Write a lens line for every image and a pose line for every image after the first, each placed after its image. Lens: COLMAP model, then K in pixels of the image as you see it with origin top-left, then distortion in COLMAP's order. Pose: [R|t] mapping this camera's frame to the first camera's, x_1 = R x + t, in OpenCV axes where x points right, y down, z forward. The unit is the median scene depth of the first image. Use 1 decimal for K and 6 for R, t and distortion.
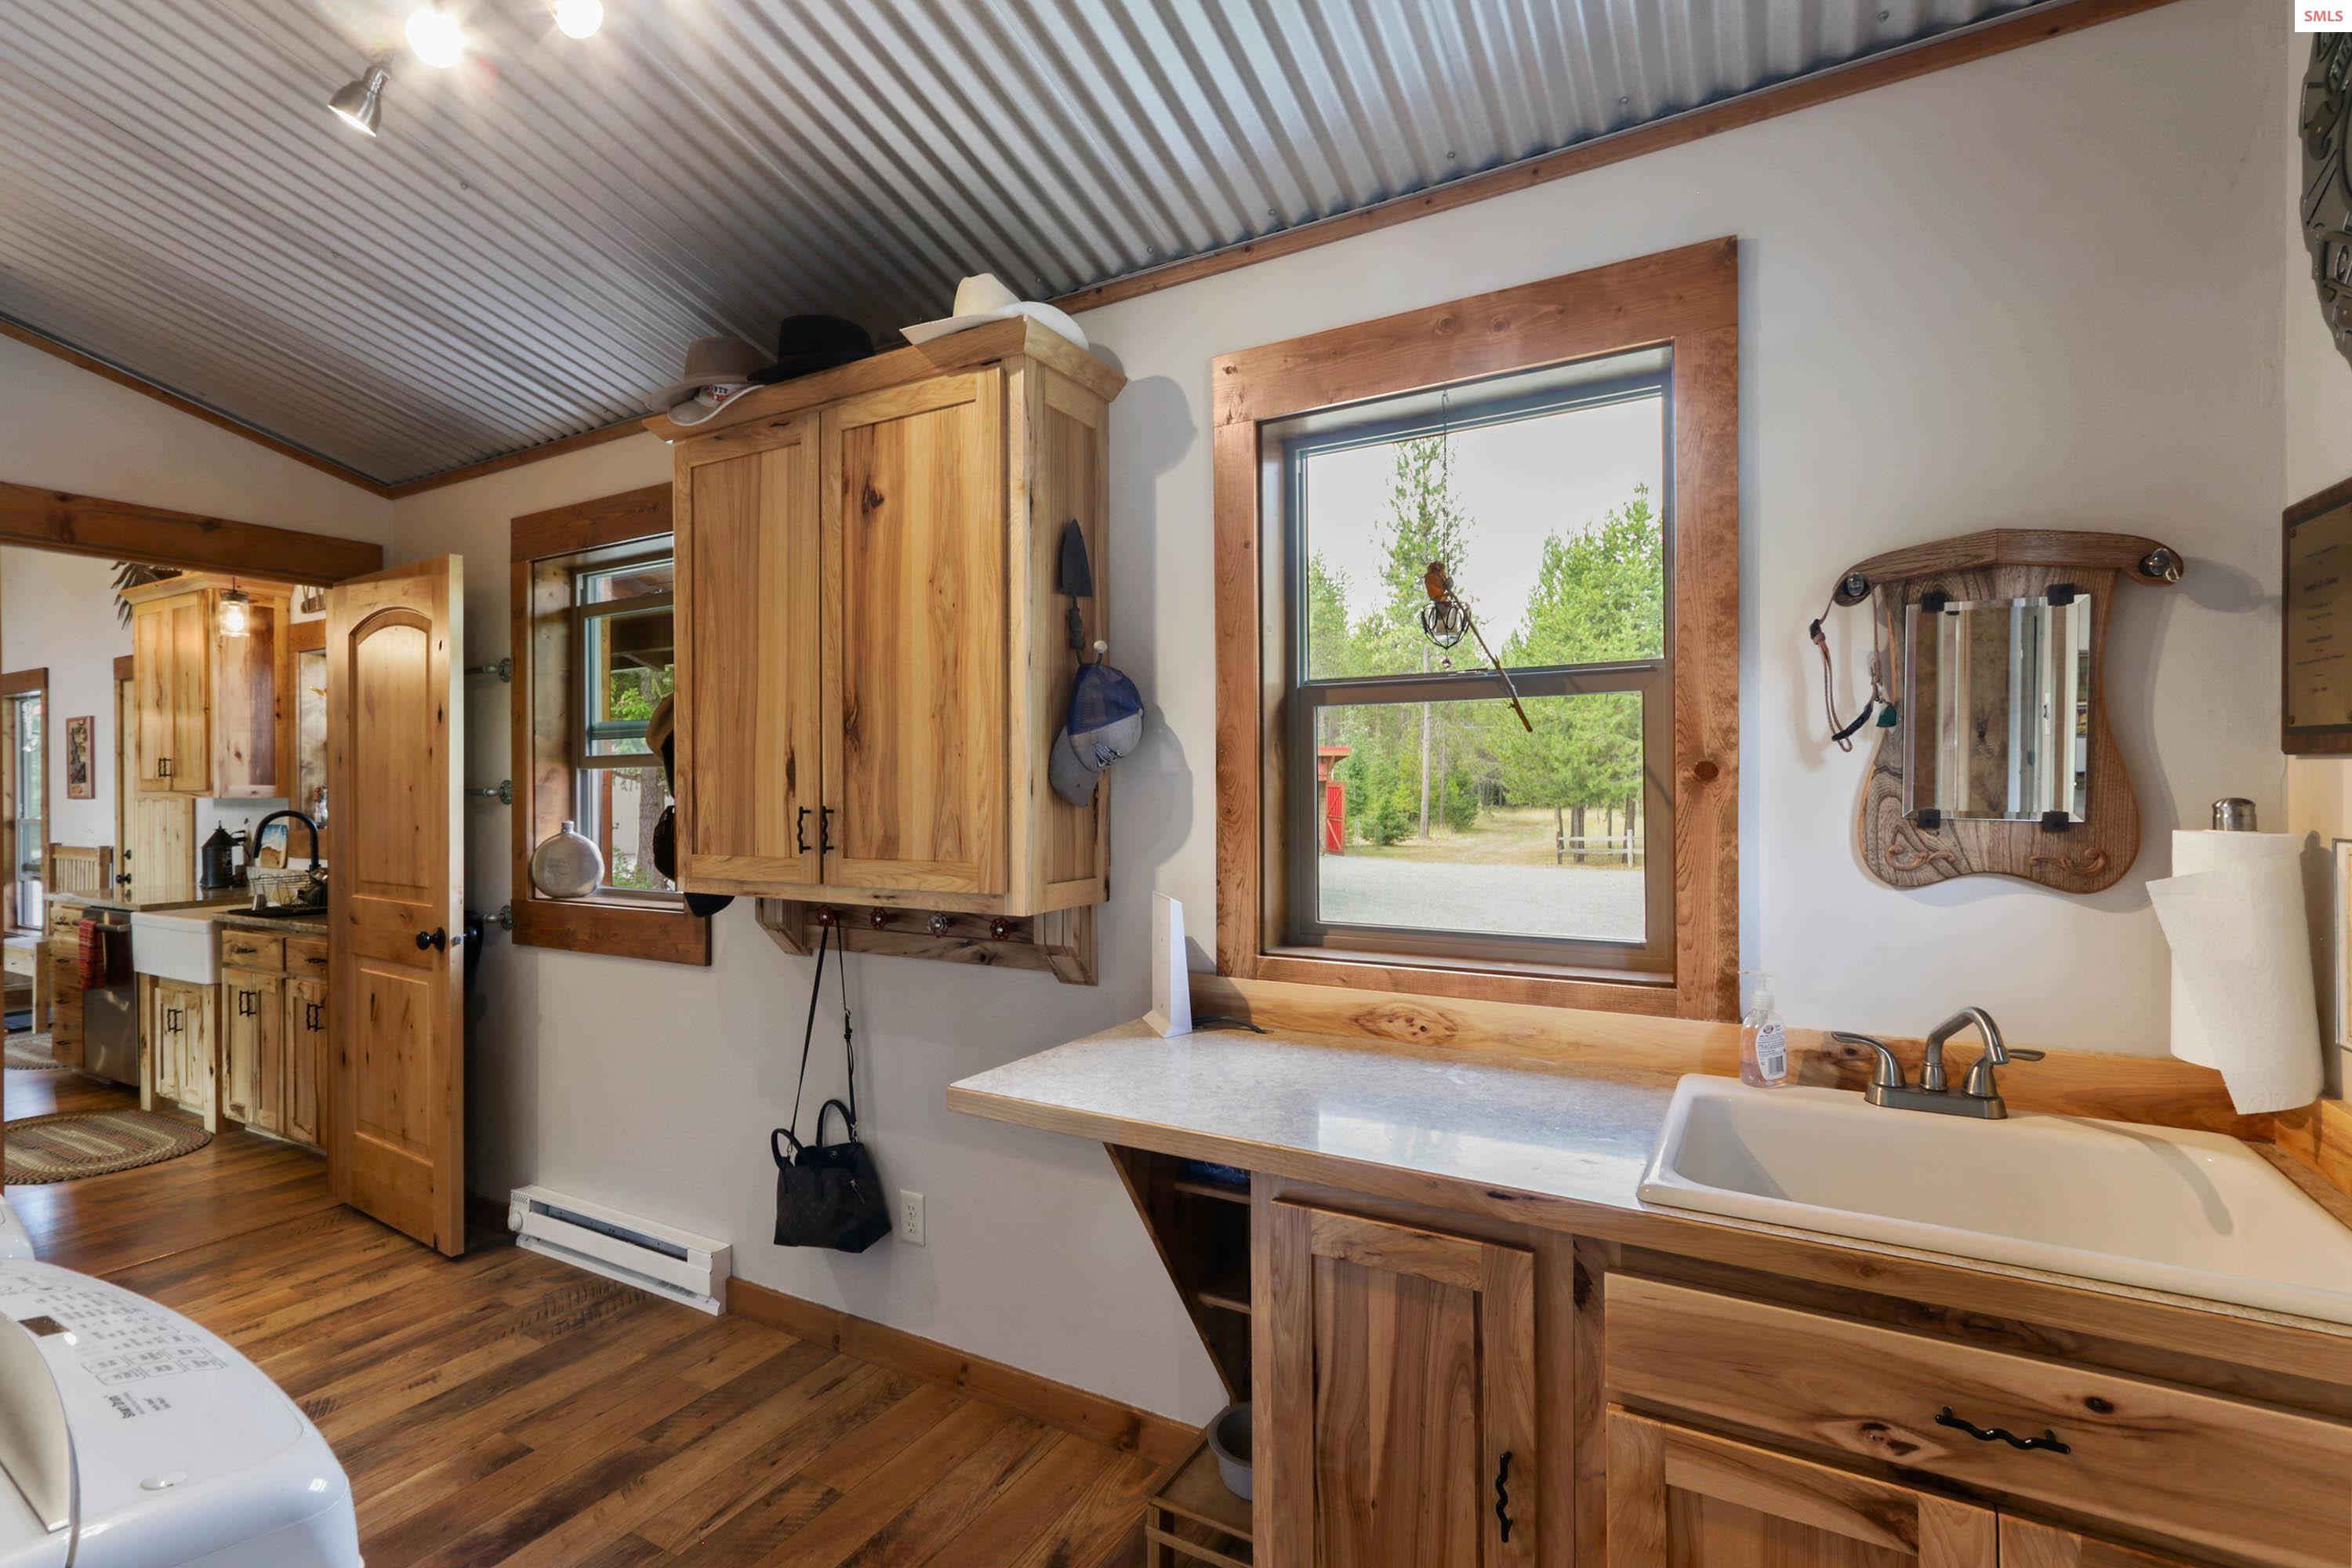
lens RADIAL K [[1083.4, 0, 1175.0], [0, 1083.4, 790.3], [0, 0, 1]] dist [0.003553, 0.000304]
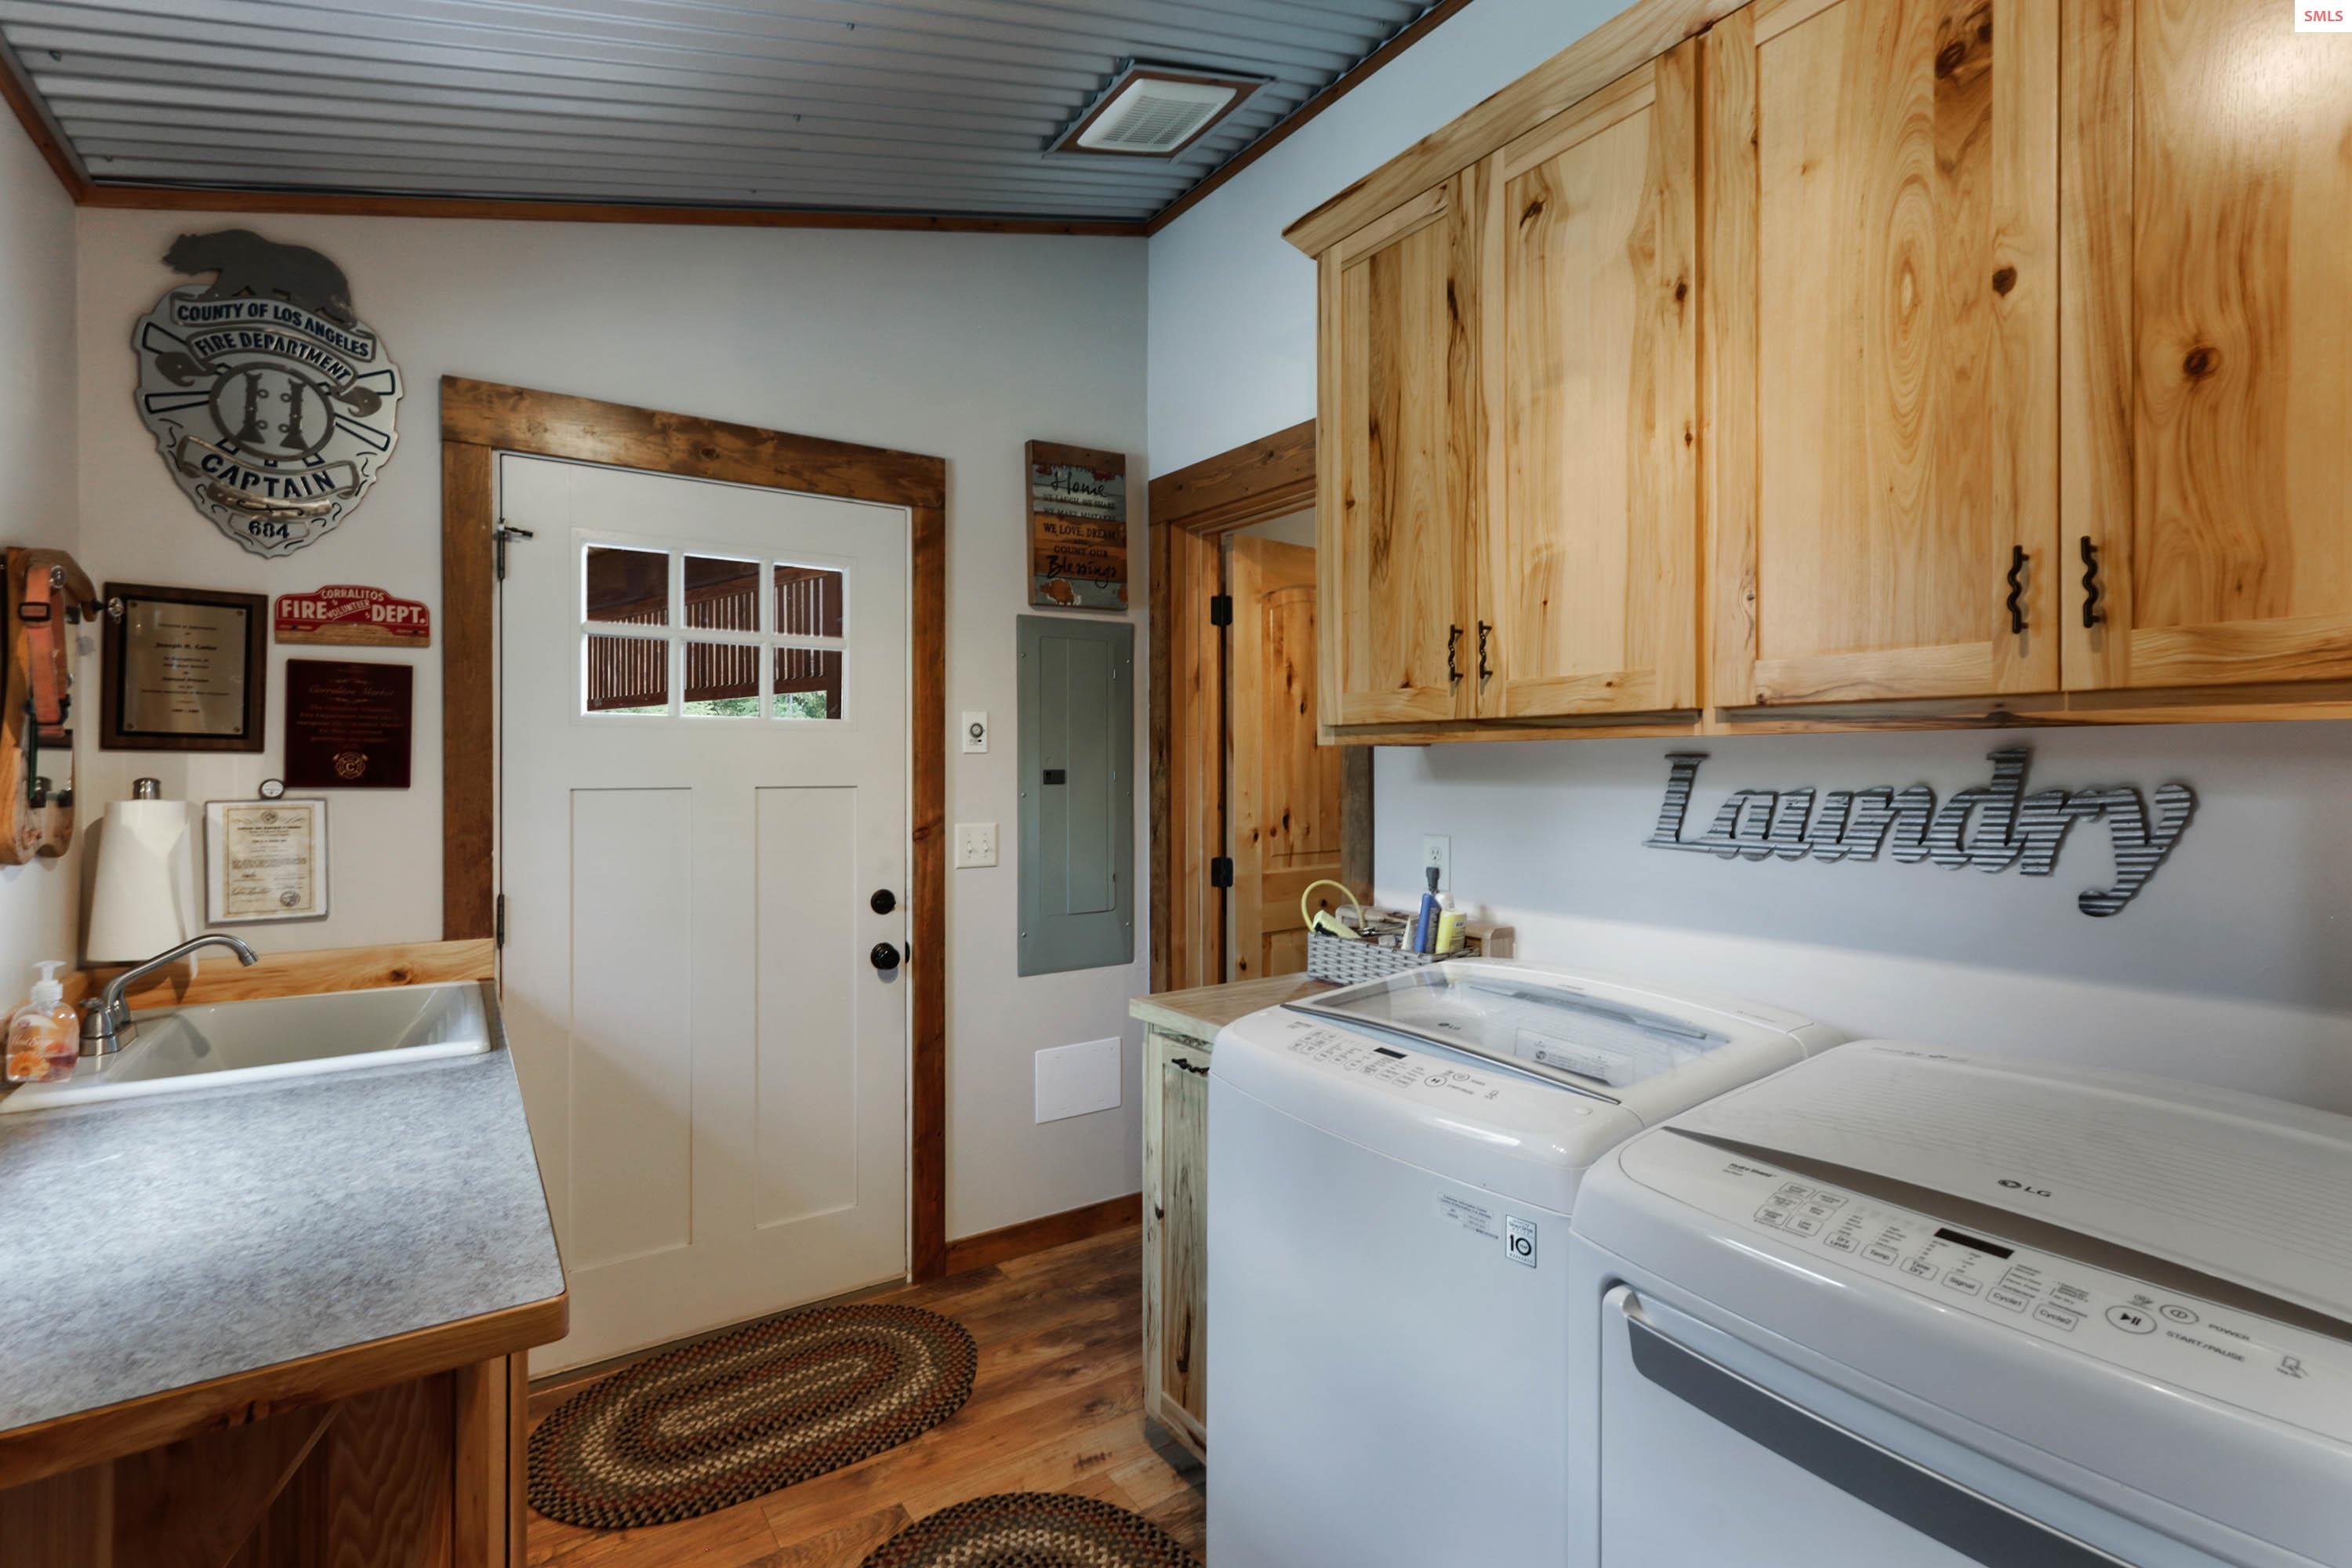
lens RADIAL K [[1083.4, 0, 1176.3], [0, 1083.4, 773.5], [0, 0, 1]] dist [0.003553, 0.000304]
pose [[-0.900349, 0.007337, 0.435108, -0.611004], [0.007447, 0.999971, -0.001454, 0.008035], [-0.435106, 0.001931, -0.900377, 1.131476]]
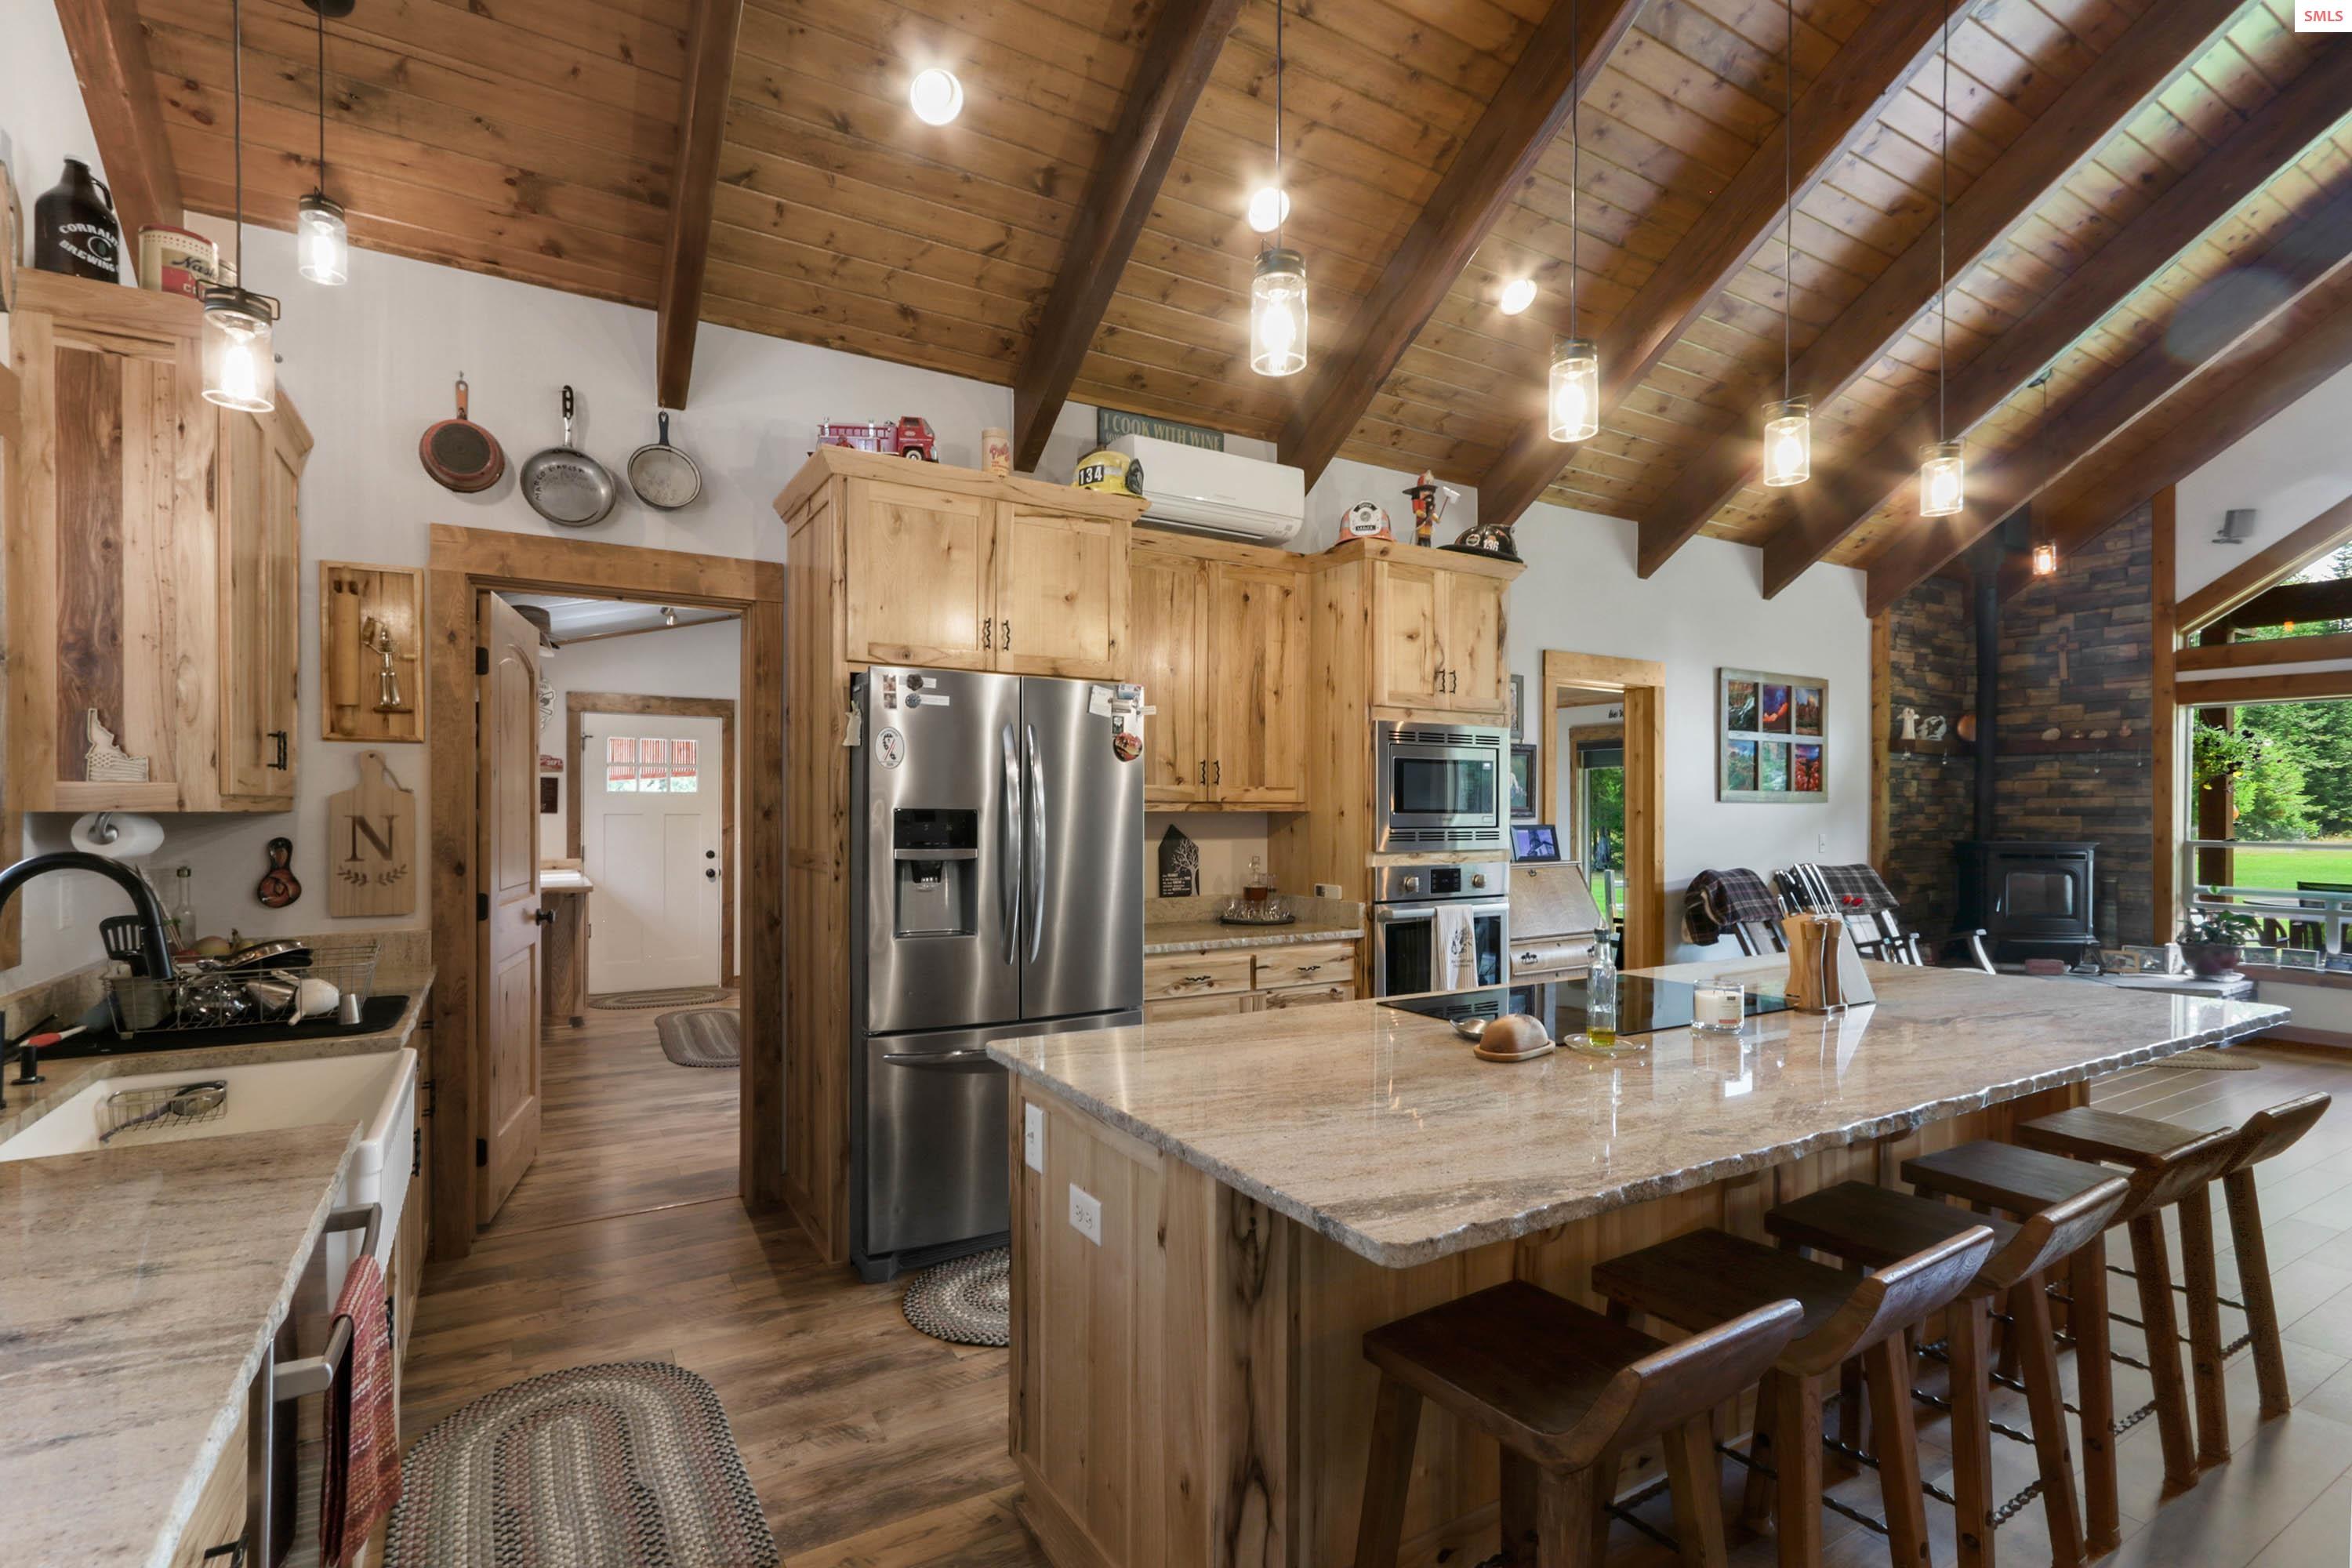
lens RADIAL K [[1083.4, 0, 1171.9], [0, 1083.4, 824.8], [0, 0, 1]] dist [0.003553, 0.000304]
pose [[-0.873786, 0.003080, 0.486302, -3.120590], [0.004187, 0.999991, 0.001189, 0.059651], [-0.486293, 0.003076, -0.873790, 2.728219]]
